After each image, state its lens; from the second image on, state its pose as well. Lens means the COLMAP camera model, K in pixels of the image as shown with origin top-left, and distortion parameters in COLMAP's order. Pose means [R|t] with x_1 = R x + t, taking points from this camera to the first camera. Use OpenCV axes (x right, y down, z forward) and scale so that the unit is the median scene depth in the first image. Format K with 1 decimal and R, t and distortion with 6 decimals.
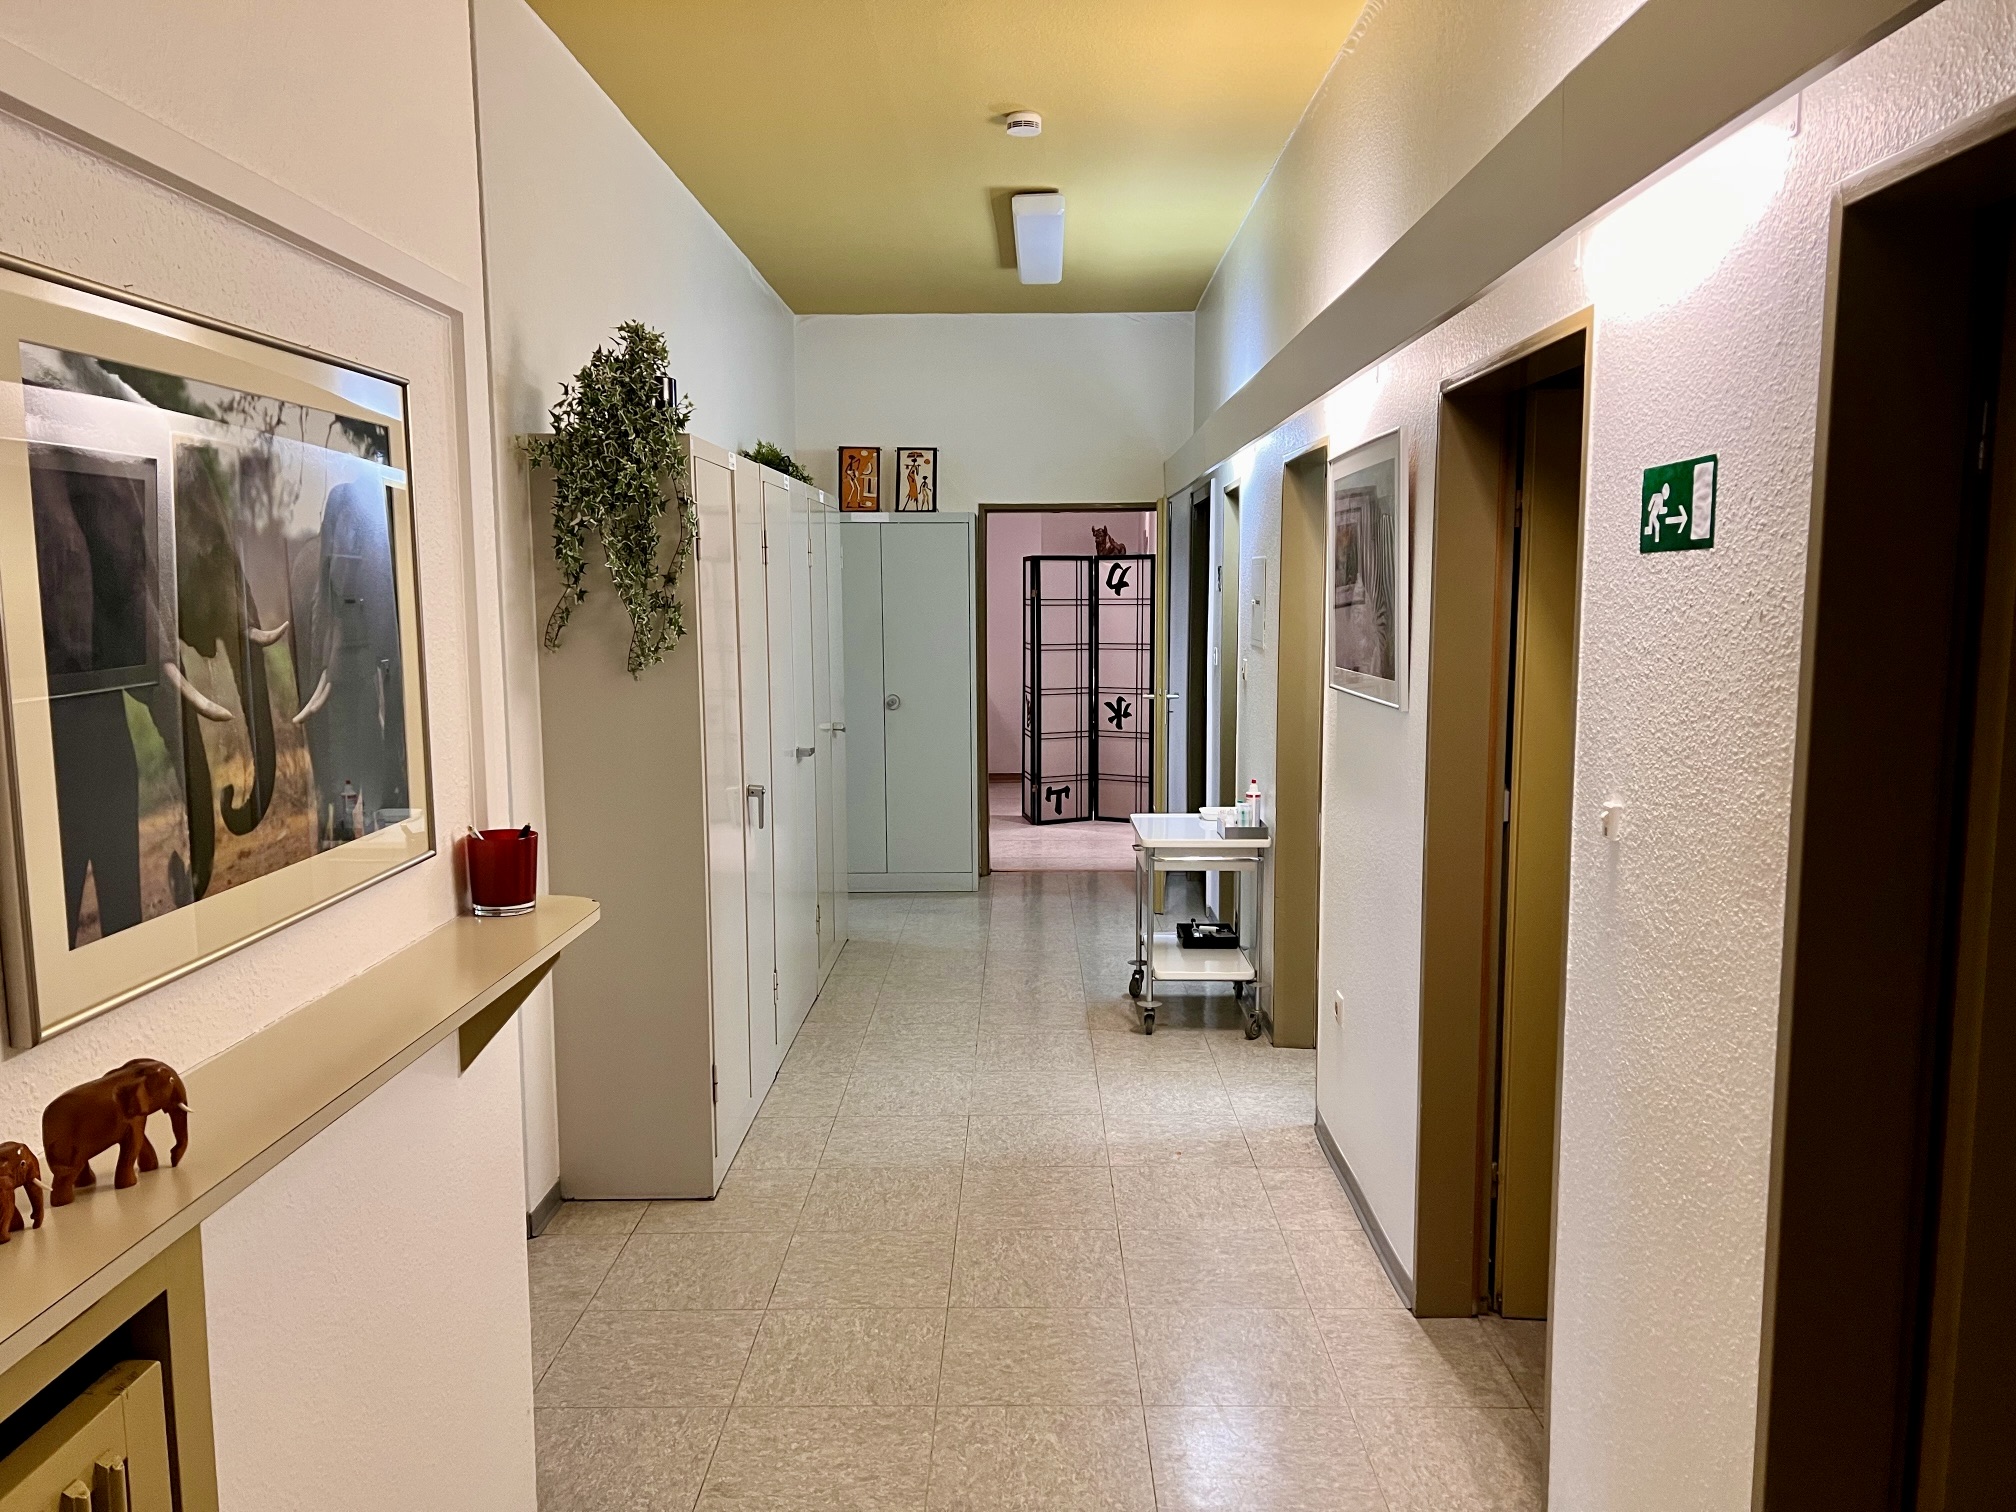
lens RADIAL K [[1519.7, 0, 1008.1], [0, 1519.7, 756.5], [0, 0, 1]] dist [0.006342, 0.000536]
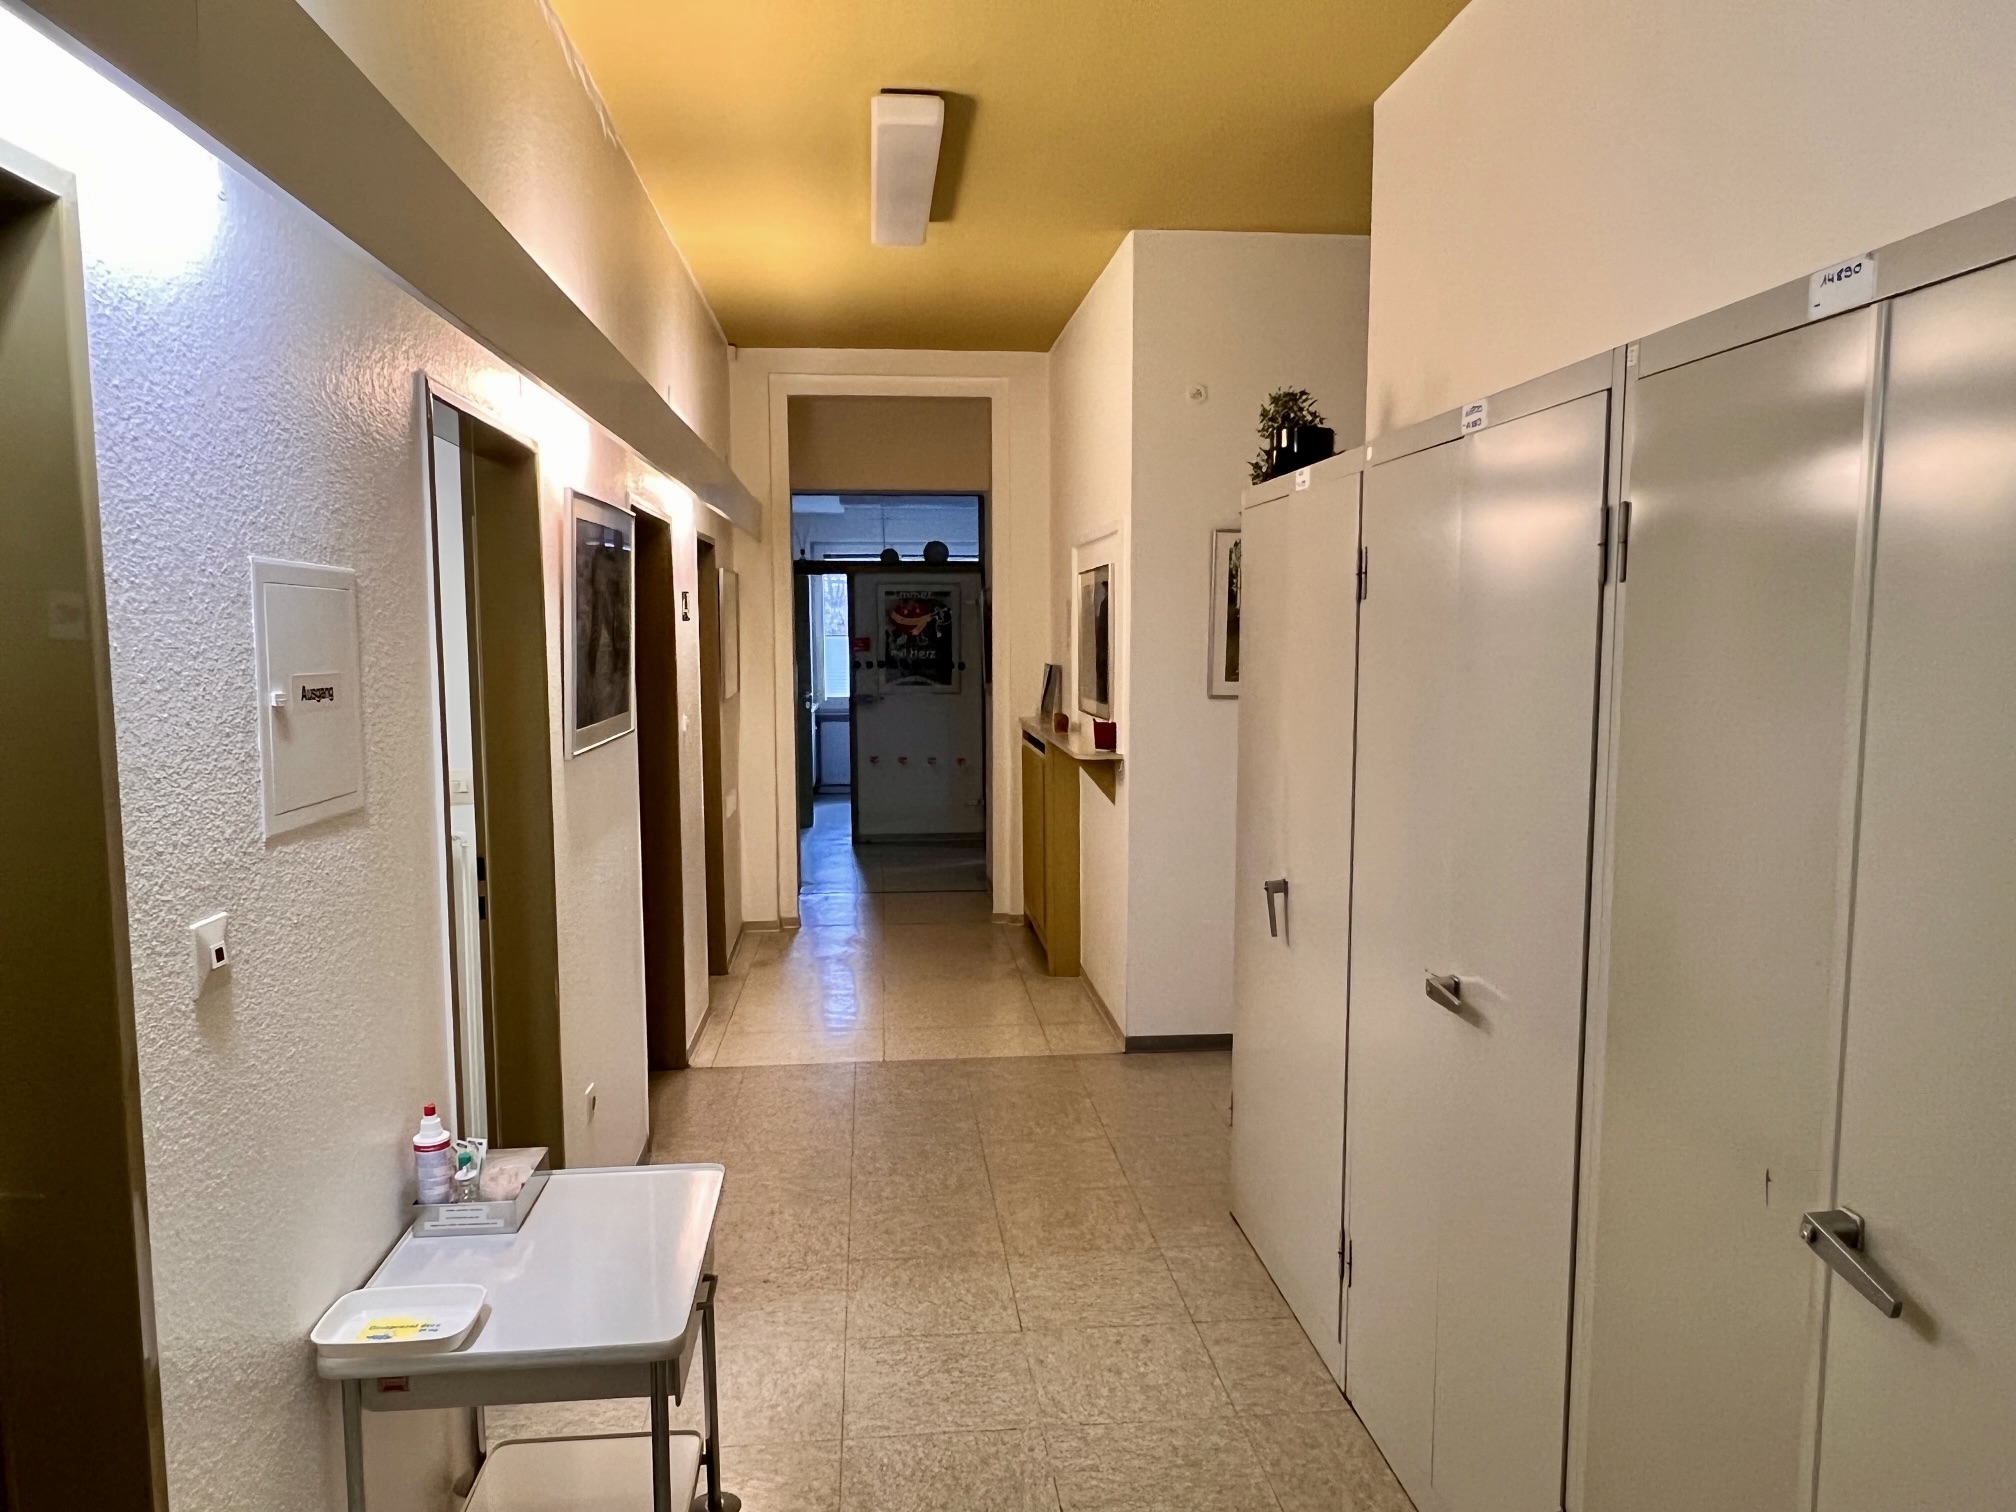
lens RADIAL K [[1421.7, 0, 1007.5], [0, 1421.7, 761.9], [0, 0, 1]] dist [-0.000928, -0.000058]
pose [[-0.994205, 0.019210, -0.105767, 0.057092], [-0.003343, 0.977901, 0.209040, -0.213060], [0.107445, 0.208182, -0.972171, 1.821711]]
